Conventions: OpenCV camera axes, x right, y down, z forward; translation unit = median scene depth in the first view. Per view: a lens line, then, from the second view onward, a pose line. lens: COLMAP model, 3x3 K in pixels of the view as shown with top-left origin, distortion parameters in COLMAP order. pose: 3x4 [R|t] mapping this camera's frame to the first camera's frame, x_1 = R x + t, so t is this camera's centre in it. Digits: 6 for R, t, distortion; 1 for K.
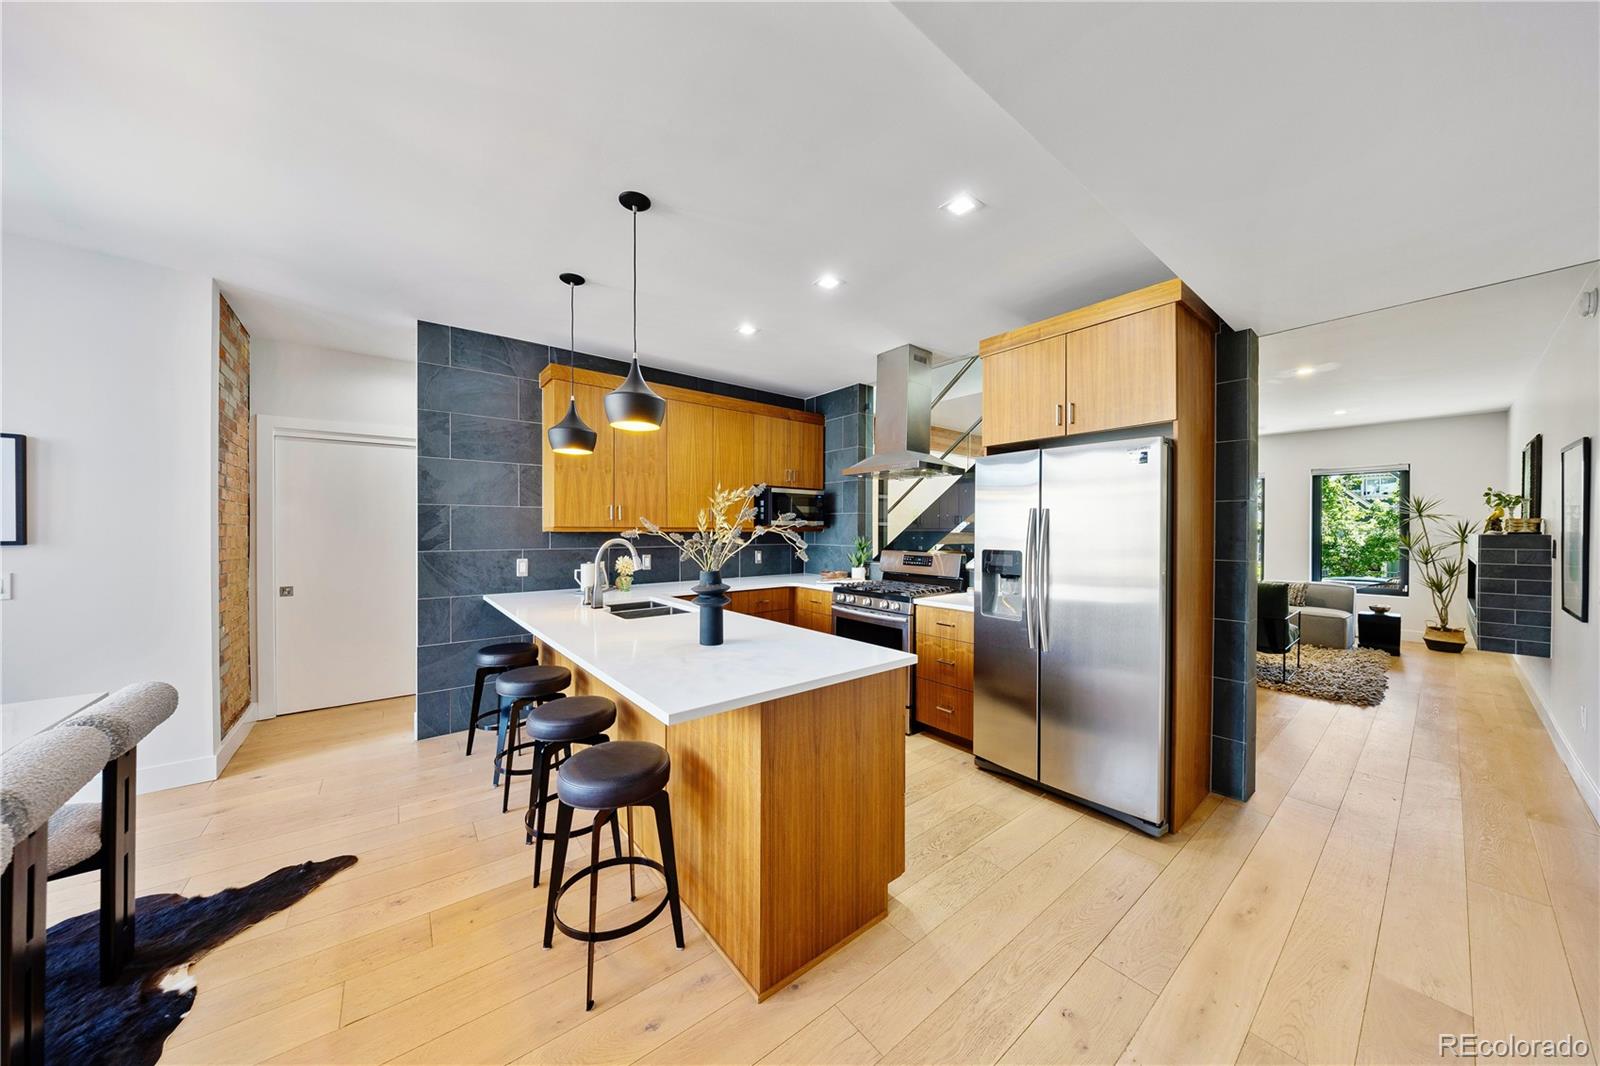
lens RADIAL K [[509.8, 0, 804.5], [0, 509.8, 532.6], [0, 0, 1]] dist [-0.010224, 0.000038]
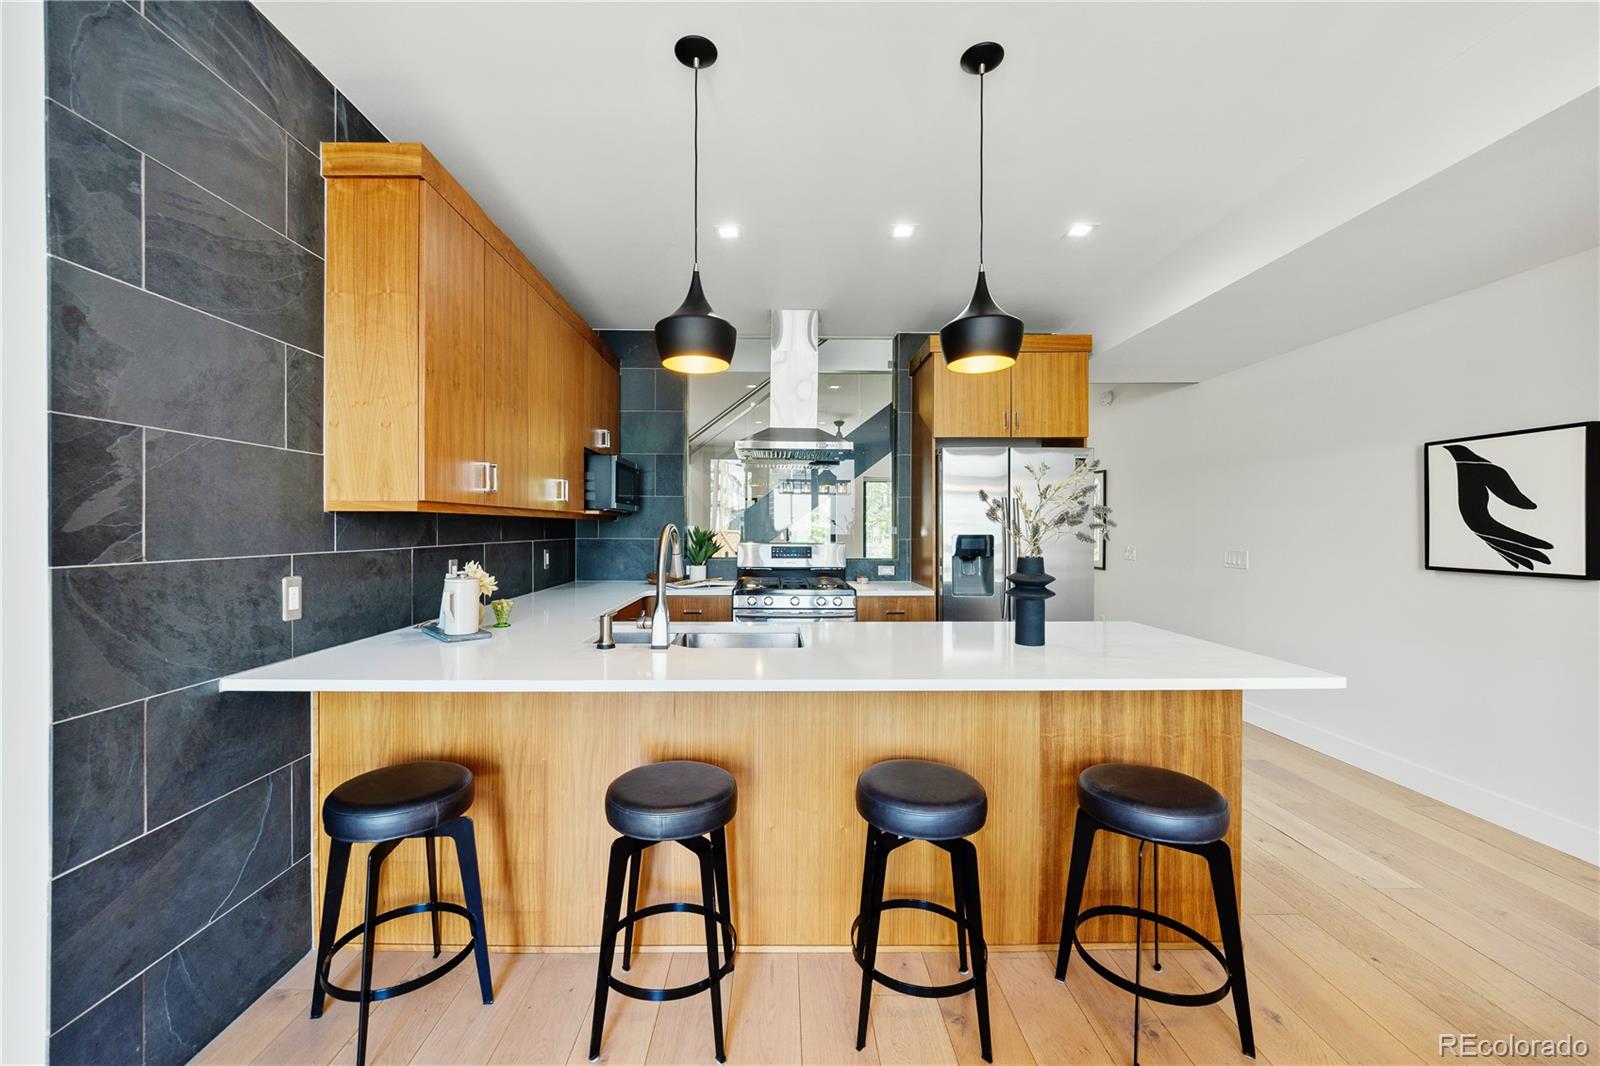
lens RADIAL K [[618.3, 0, 776.3], [0, 618.3, 531.5], [0, 0, 1]] dist [-0.006122, -0.000192]
pose [[0.631507, -0.008049, 0.775328, -0.733741], [0.005199, 0.999968, 0.006147, 0.014651], [-0.775353, 0.000149, 0.631529, 0.406557]]
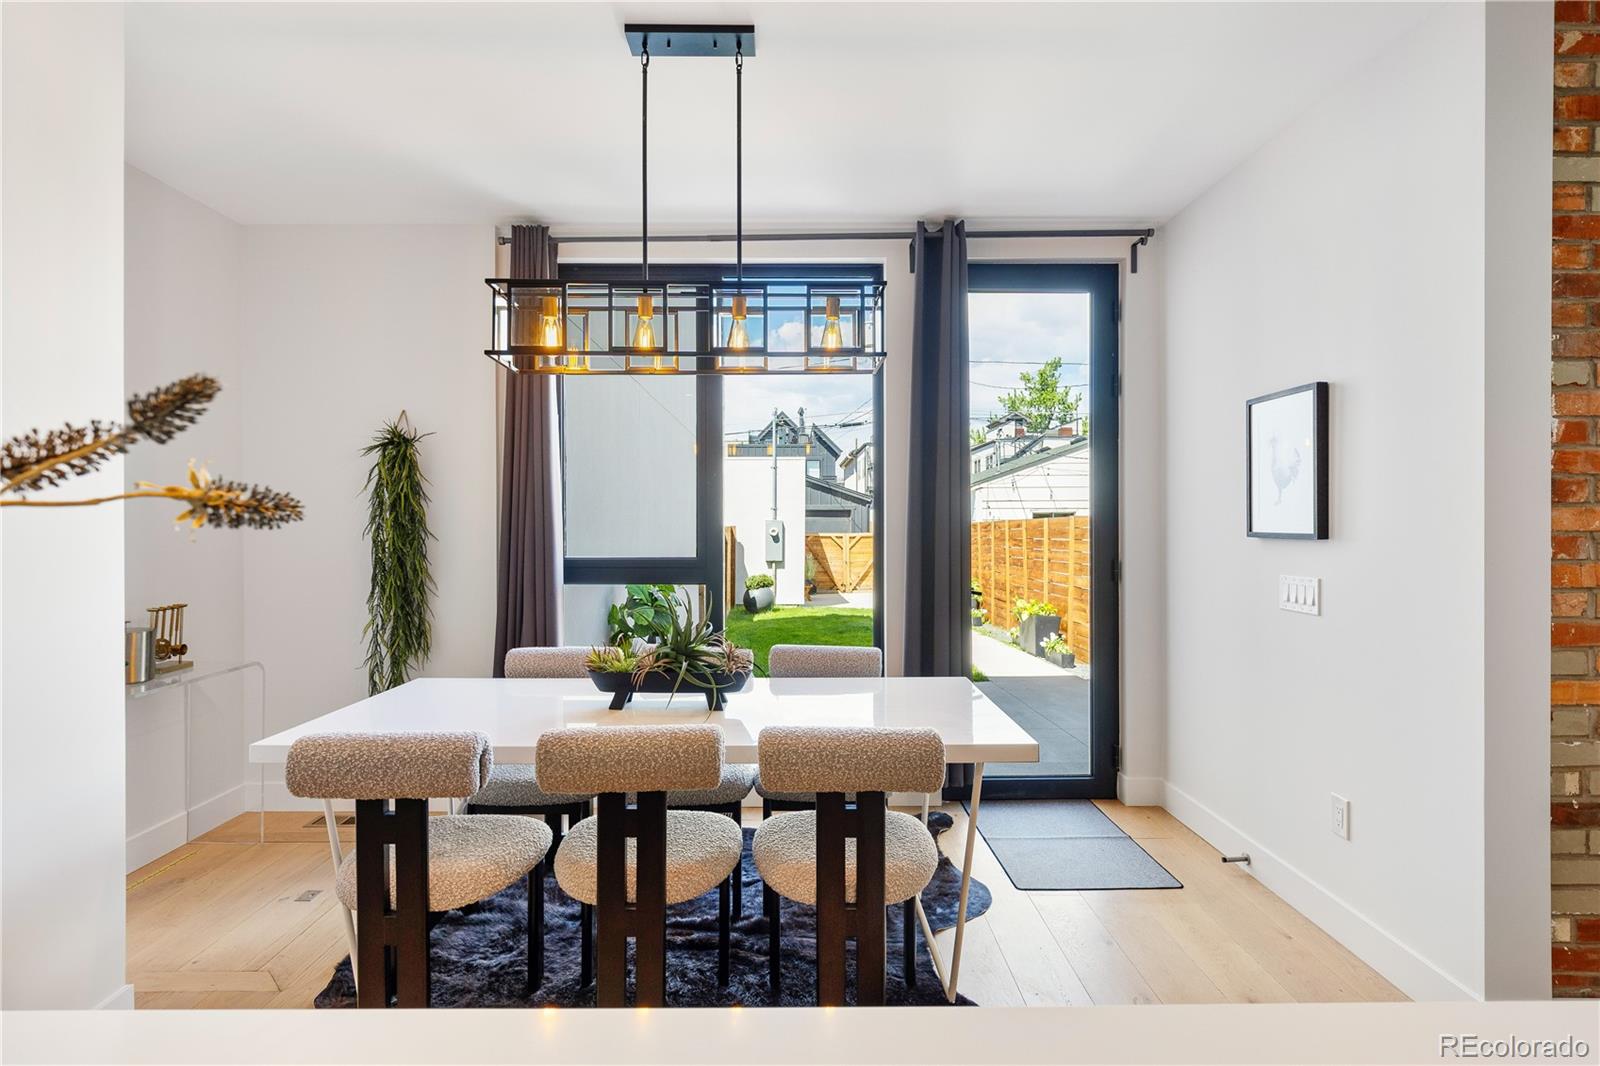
lens RADIAL K [[788.0, 0, 804.0], [0, 788.0, 528.3], [0, 0, 1]] dist [-0.012884, -0.001435]
pose [[-0.617902, 0.000580, -0.786255, -0.174943], [-0.008642, 0.999934, 0.007530, 0.004697], [0.786207, 0.011447, -0.617857, 0.741540]]
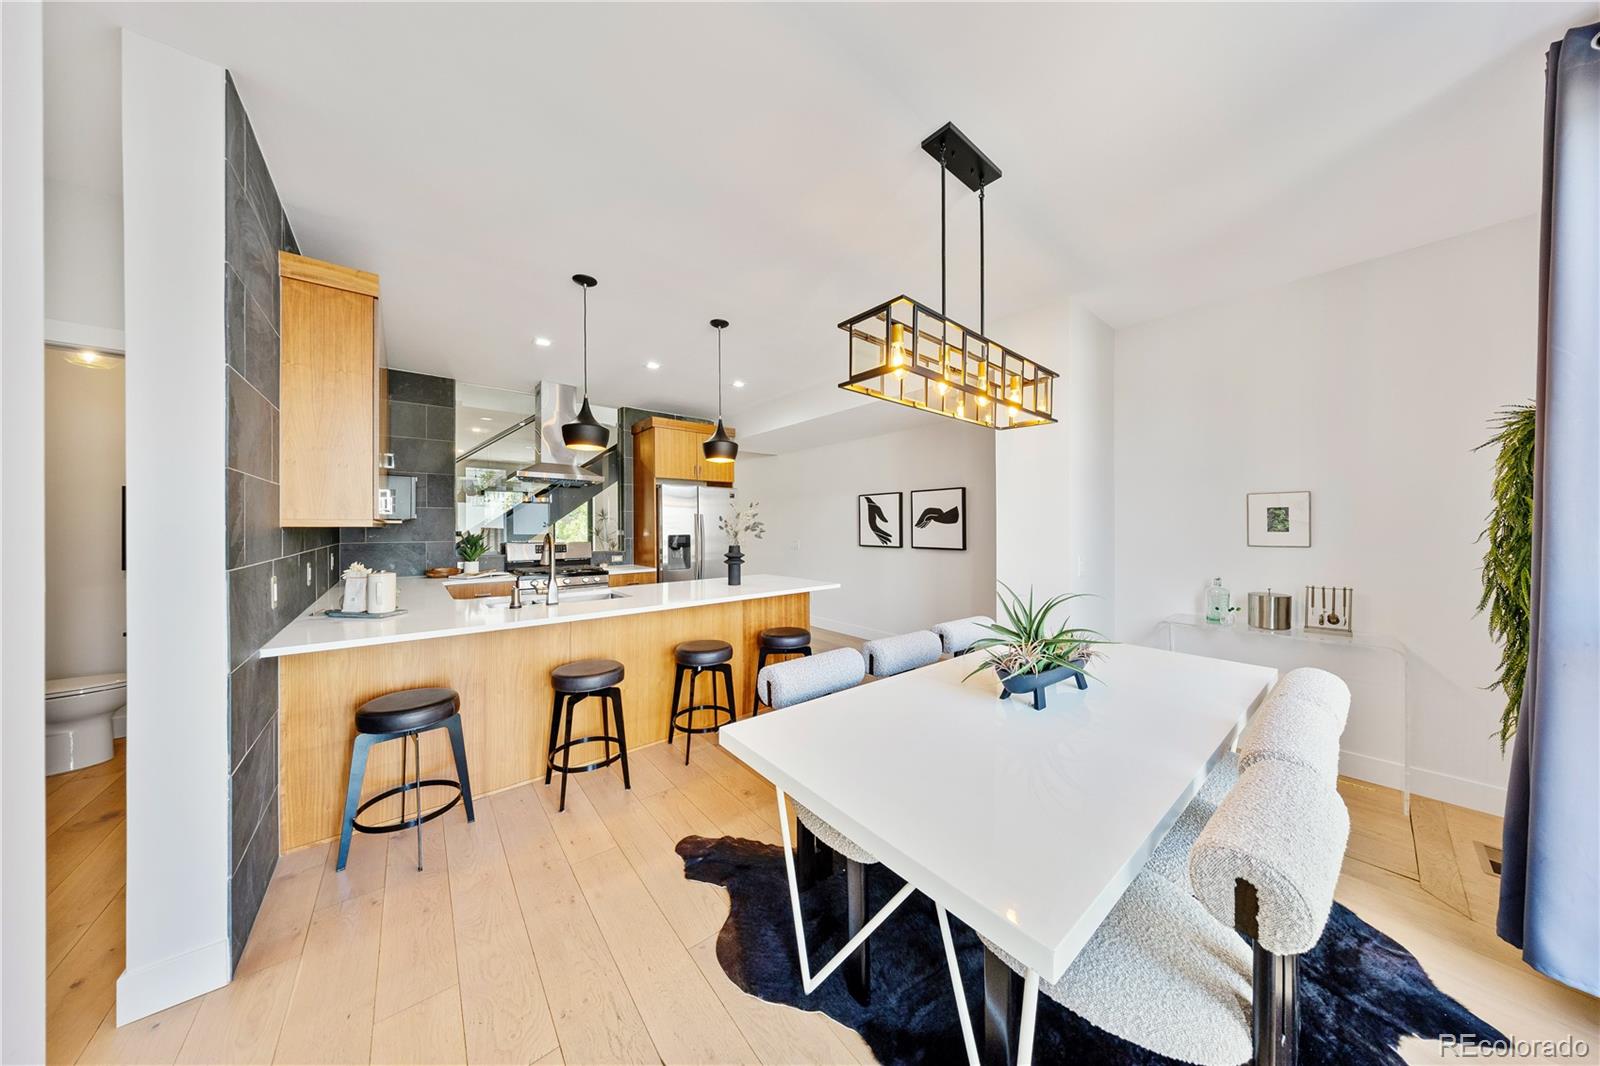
lens RADIAL K [[466.9, 0, 801.2], [0, 466.9, 532.3], [0, 0, 1]] dist [-0.007403, -0.000061]
pose [[-0.004786, -0.016136, 0.999858, -1.120525], [0.010431, 0.999815, 0.016185, 0.001121], [-0.999934, 0.010507, -0.004616, 0.454358]]
